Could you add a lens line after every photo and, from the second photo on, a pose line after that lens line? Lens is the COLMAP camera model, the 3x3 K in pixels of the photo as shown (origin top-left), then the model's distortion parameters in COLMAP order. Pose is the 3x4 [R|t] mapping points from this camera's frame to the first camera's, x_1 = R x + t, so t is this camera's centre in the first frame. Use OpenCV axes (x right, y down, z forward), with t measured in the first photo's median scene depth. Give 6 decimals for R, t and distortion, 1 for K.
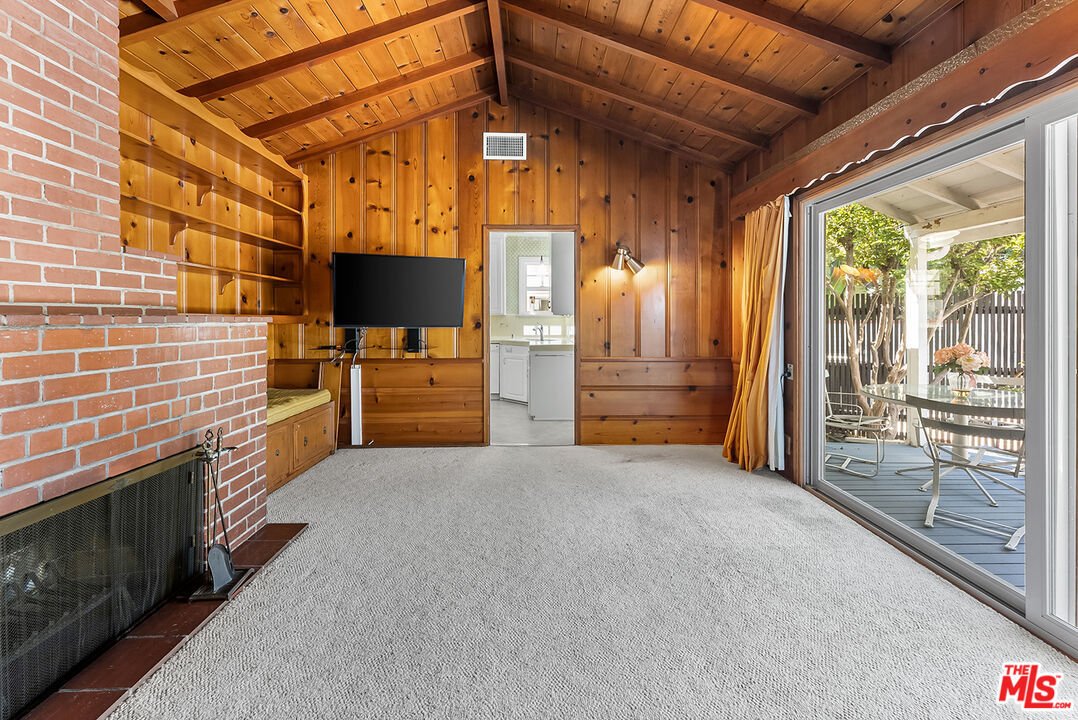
lens RADIAL K [[450.2, 0, 540.0], [0, 450.2, 319.2], [0, 0, 1]] dist [0.000040, 0.000082]
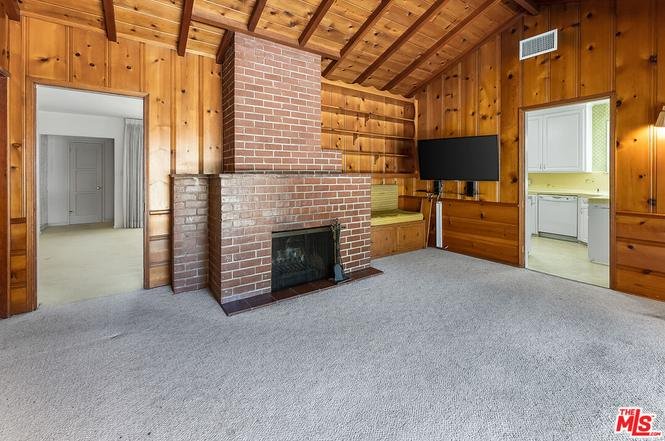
lens RADIAL K [[286.7, 0, 332.5], [0, 286.7, 175.0], [0, 0, 1]] dist [-0.000385, -0.000041]
pose [[0.554508, 0.001431, -0.832177, 0.294444], [-0.002866, 0.999996, -0.000190, -0.000956], [0.832173, 0.002491, 0.554510, 0.032244]]
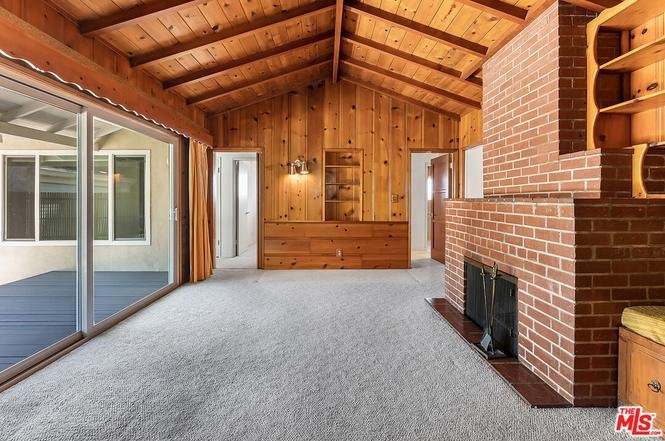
lens RADIAL K [[293.1, 0, 332.2], [0, 293.1, 200.7], [0, 0, 1]] dist [-0.000214, -0.000020]
pose [[-0.999999, -0.001256, 0.000342, -0.045249], [-0.001254, 0.999981, 0.005990, -0.001325], [-0.000350, 0.005989, -0.999982, 1.026402]]
